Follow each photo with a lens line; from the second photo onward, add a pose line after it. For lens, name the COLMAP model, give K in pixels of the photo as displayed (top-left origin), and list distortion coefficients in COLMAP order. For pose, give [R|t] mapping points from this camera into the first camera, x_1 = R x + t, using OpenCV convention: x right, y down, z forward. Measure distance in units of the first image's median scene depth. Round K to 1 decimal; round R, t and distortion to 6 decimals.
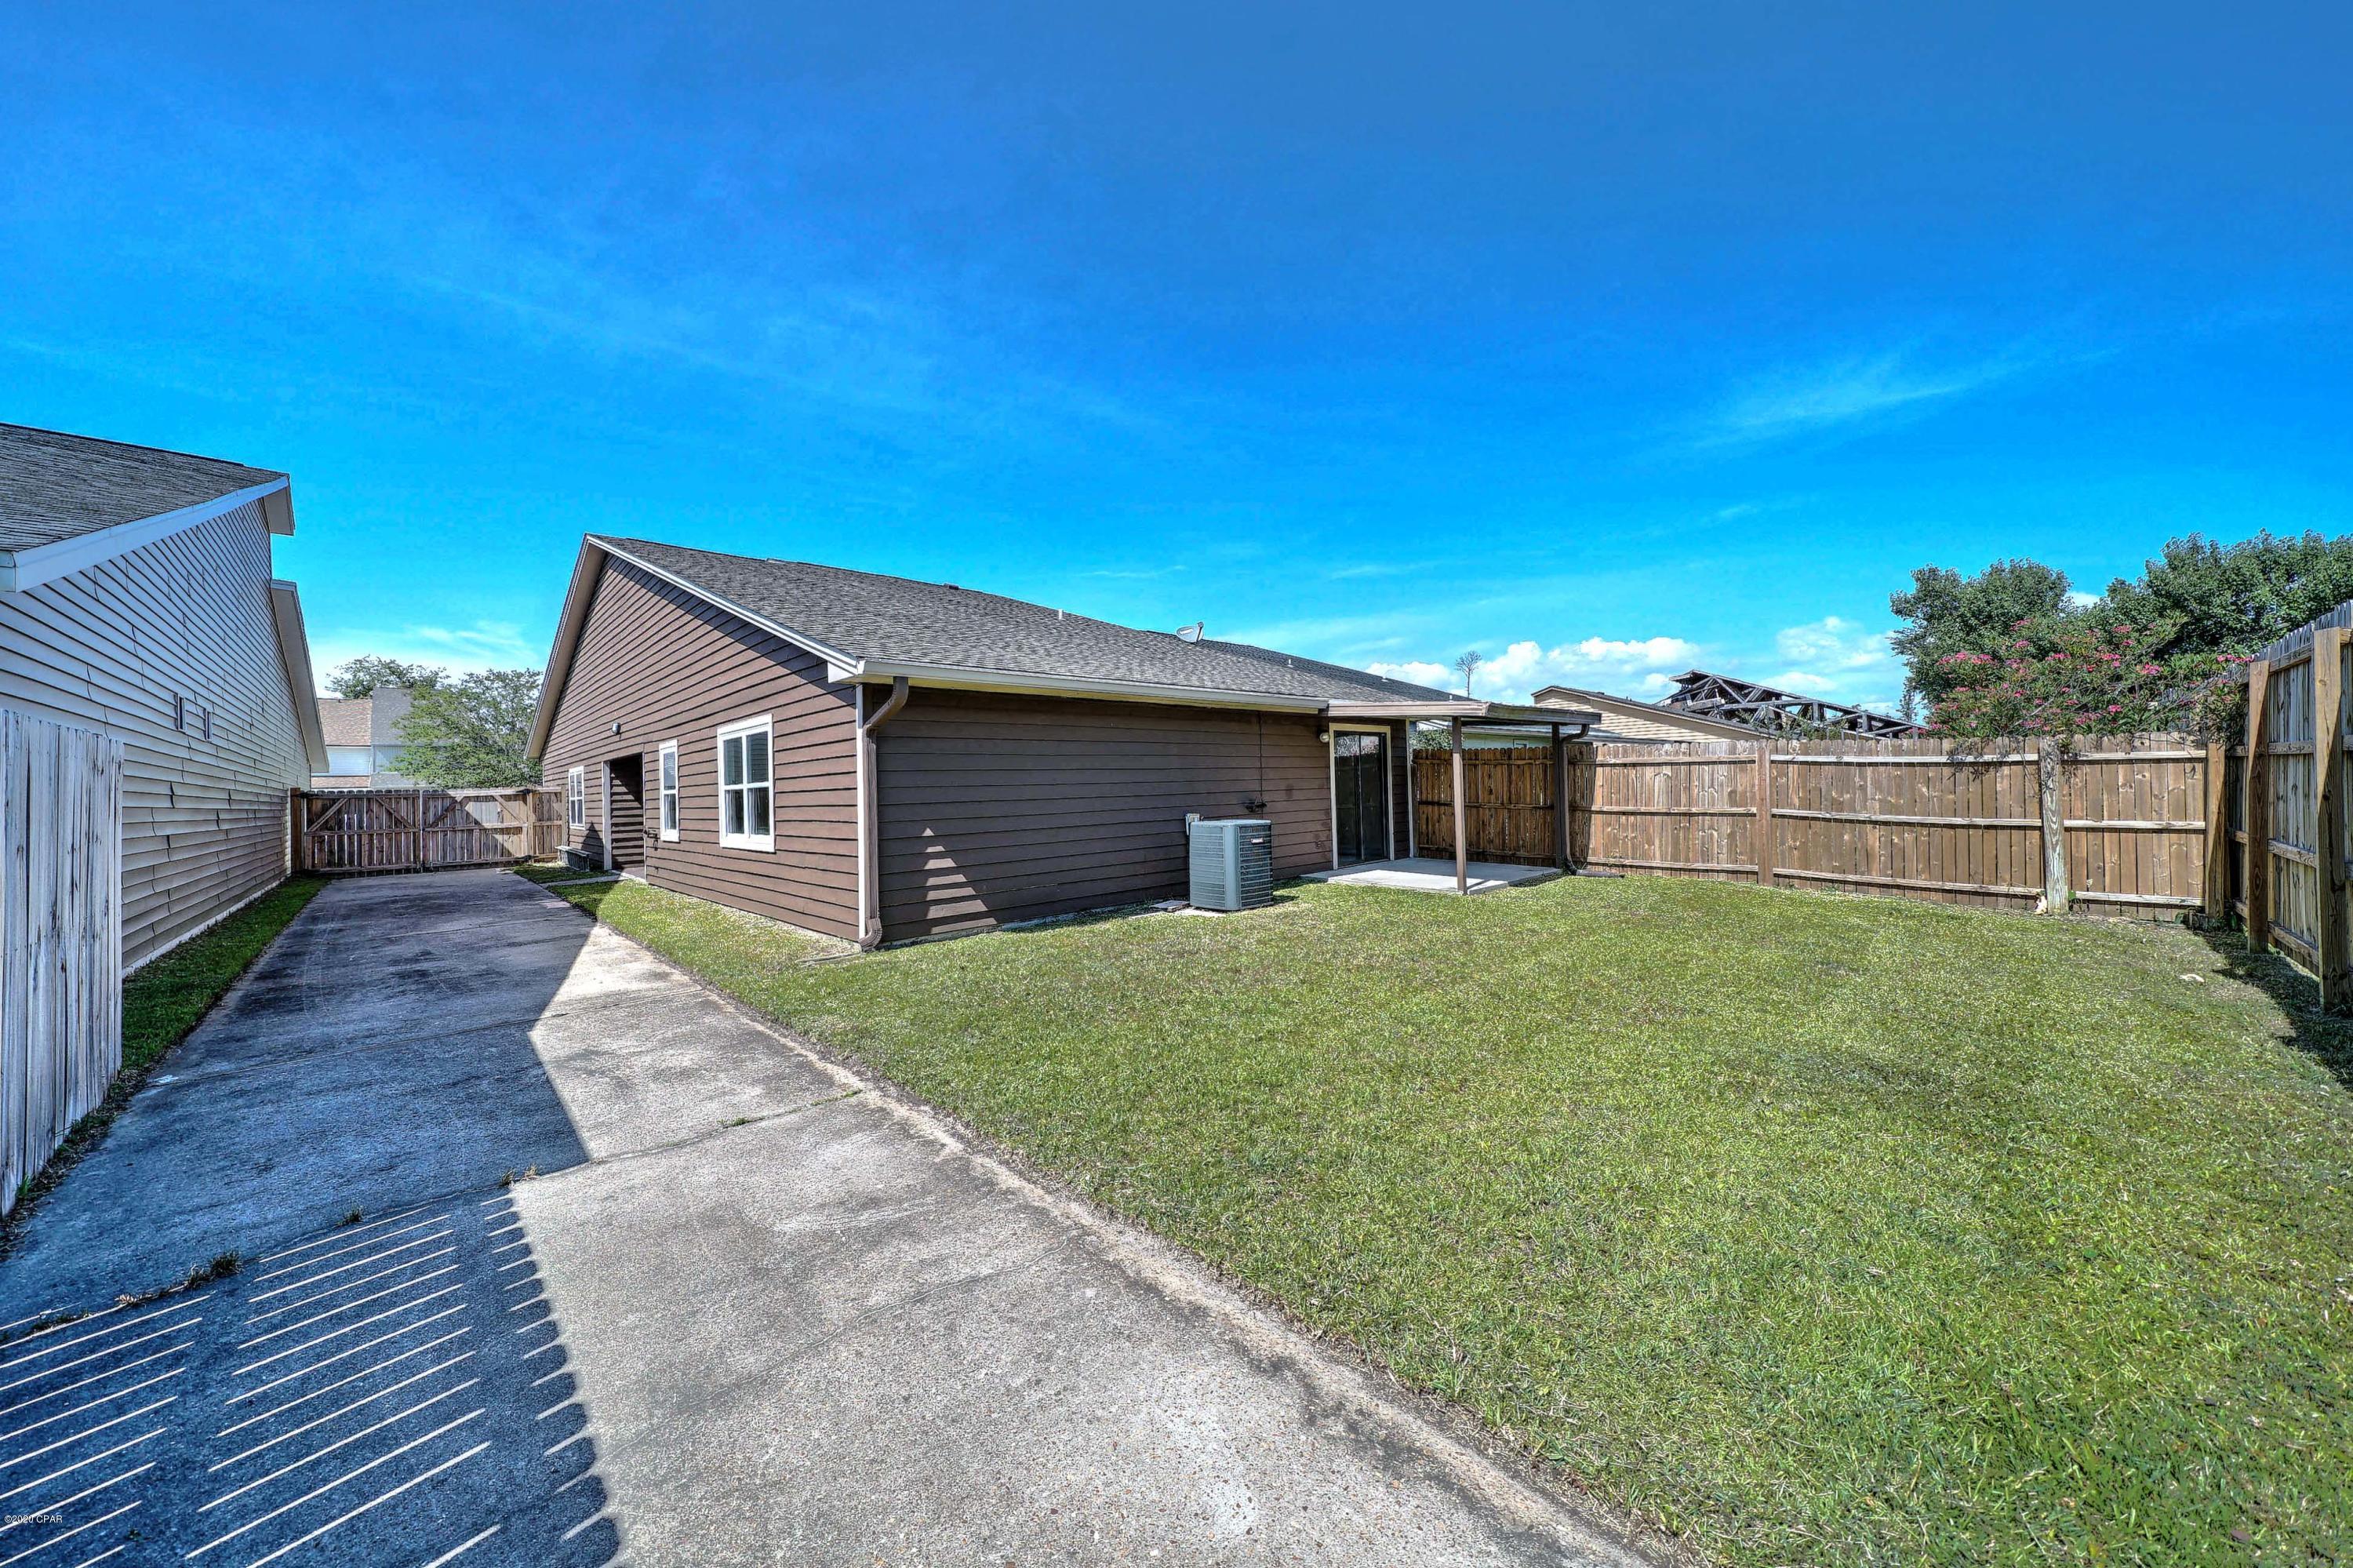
lens RADIAL K [[818.4, 0, 1176.0], [0, 818.4, 777.0], [0, 0, 1]] dist [0.002220, 0.000052]
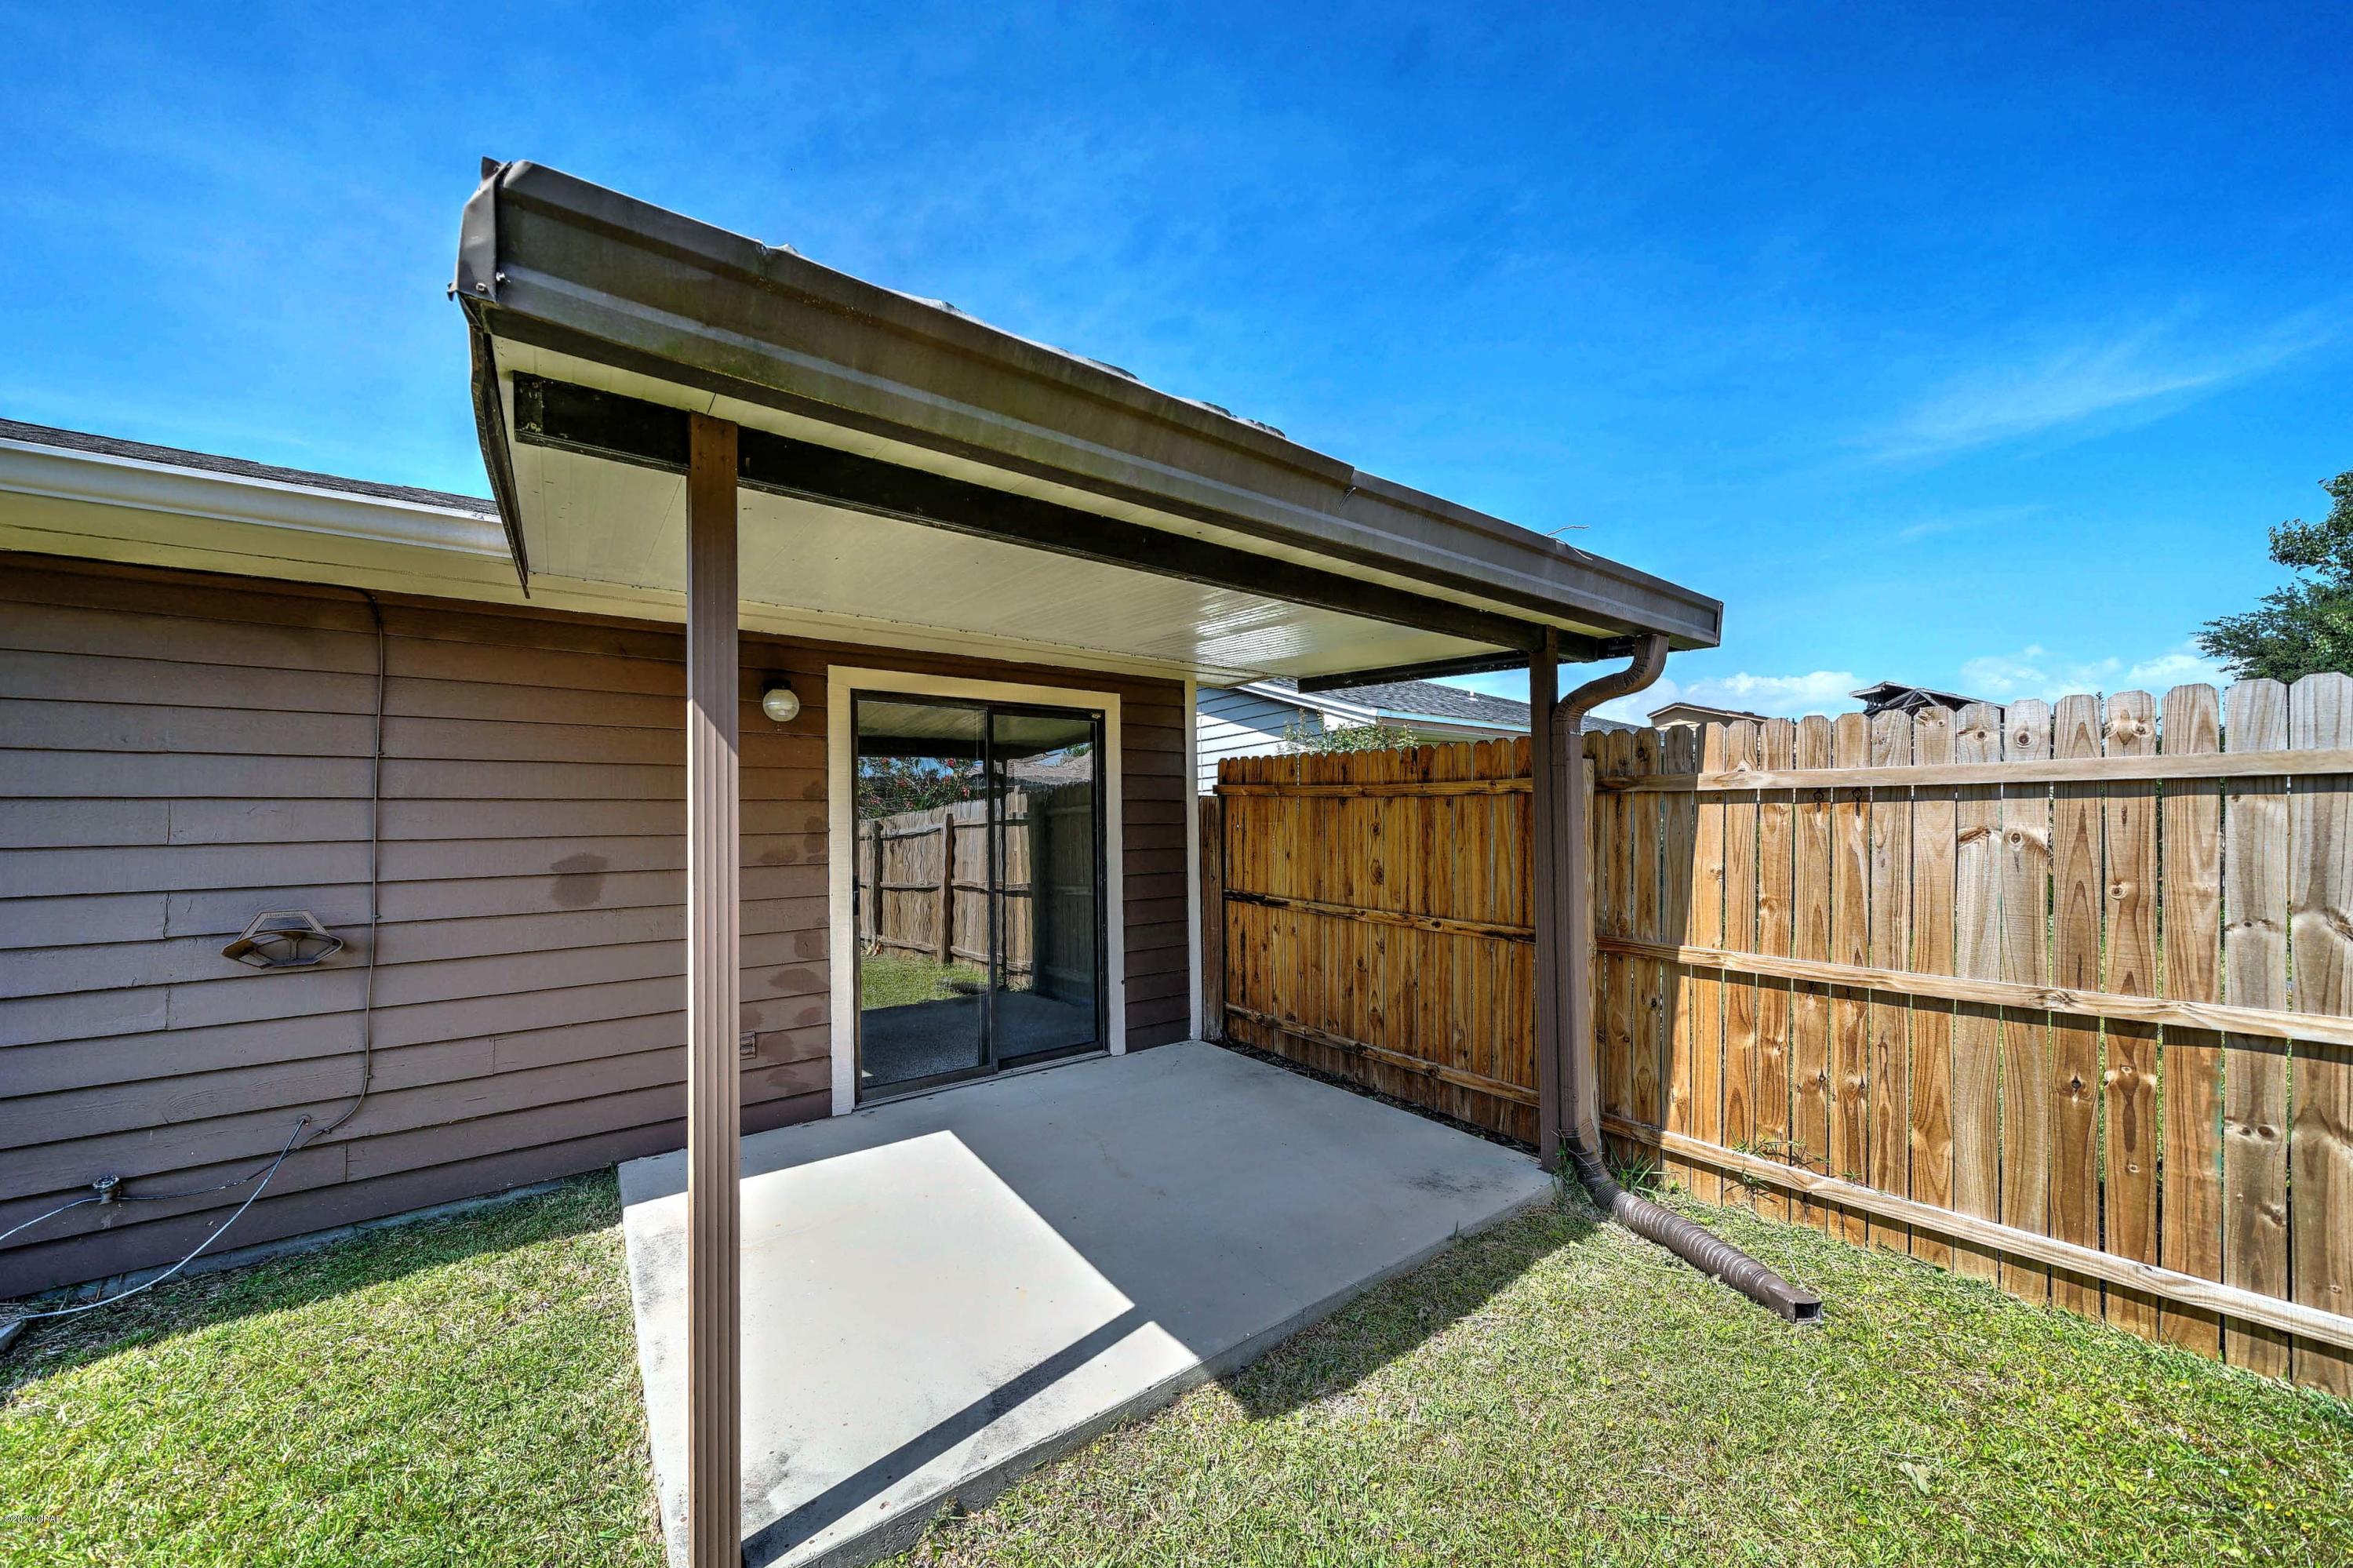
lens RADIAL K [[818.4, 0, 1195.1], [0, 818.4, 810.4], [0, 0, 1]] dist [0.002220, 0.000052]
pose [[0.991358, 0.007271, -0.130980, 0.383367], [-0.008015, 0.999955, -0.005156, -0.007054], [0.130937, 0.006161, 0.991372, 0.708606]]
